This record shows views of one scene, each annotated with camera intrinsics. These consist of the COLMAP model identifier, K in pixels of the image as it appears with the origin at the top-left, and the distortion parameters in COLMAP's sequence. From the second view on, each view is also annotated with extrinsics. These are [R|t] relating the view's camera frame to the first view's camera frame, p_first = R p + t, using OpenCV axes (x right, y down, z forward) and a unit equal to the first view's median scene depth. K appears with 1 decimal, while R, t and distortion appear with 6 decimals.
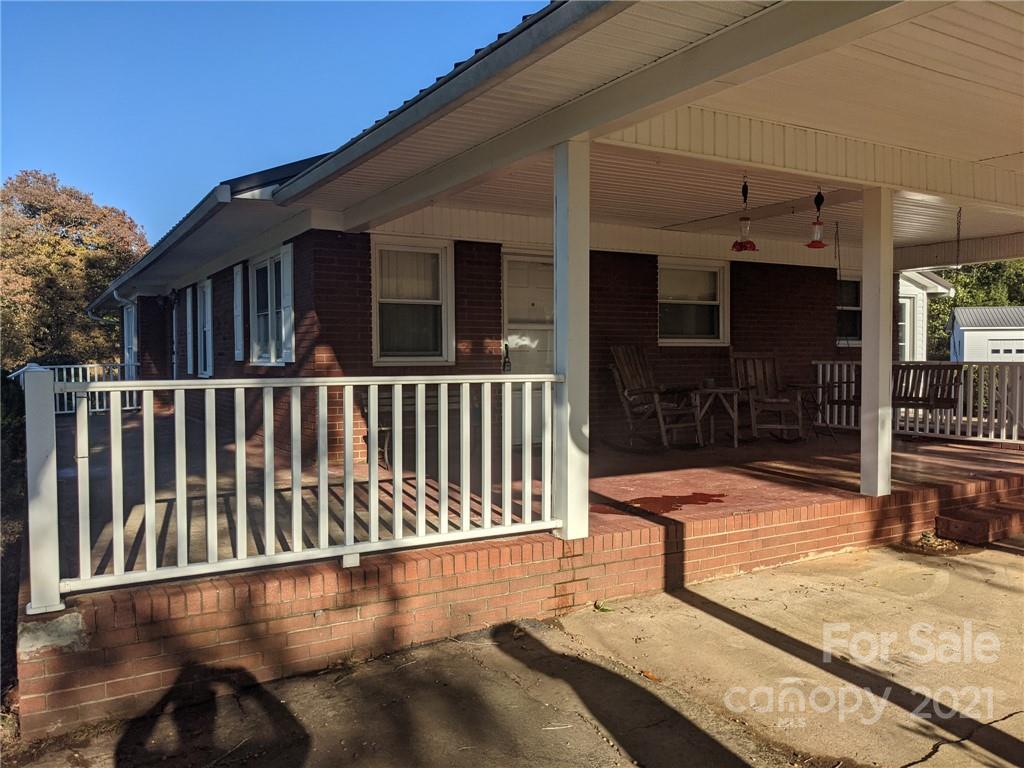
lens RADIAL K [[797.9, 0, 512.0], [0, 797.9, 384.0], [0, 0, 1]] dist [0.085620, -0.157168]
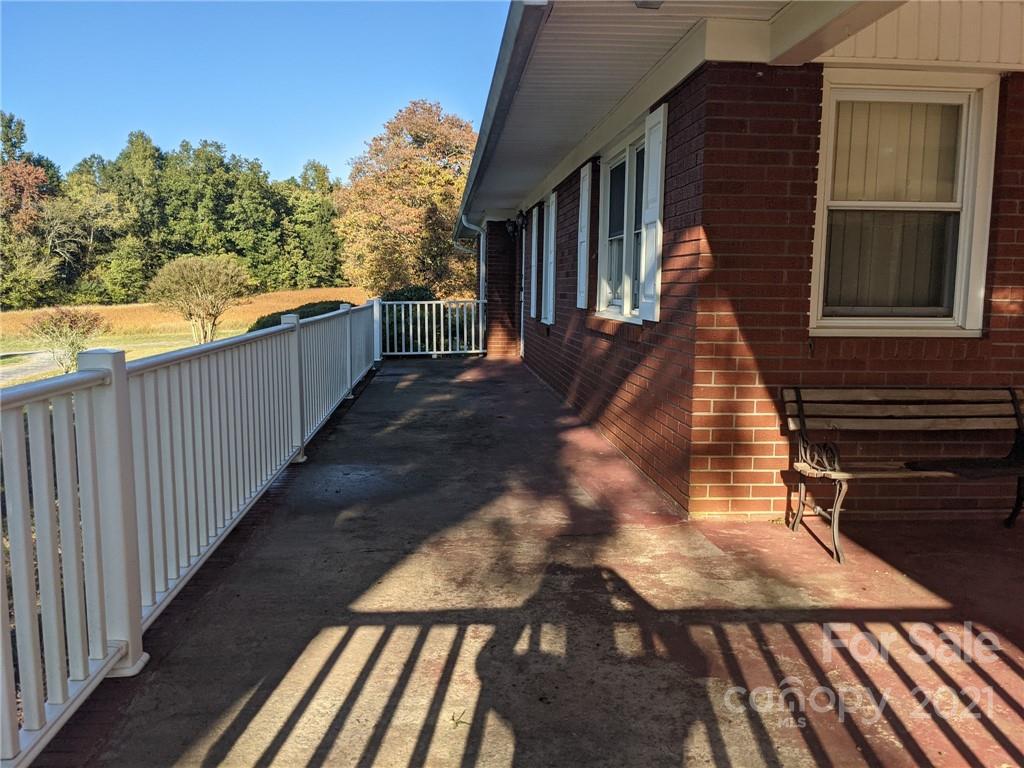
lens RADIAL K [[797.9, 0, 512.0], [0, 797.9, 384.0], [0, 0, 1]] dist [0.085620, -0.157168]
pose [[0.900472, 0.067567, -0.429632, -0.101317], [-0.029802, 0.995122, 0.094039, -0.028706], [0.433891, -0.071876, 0.898094, 0.380688]]
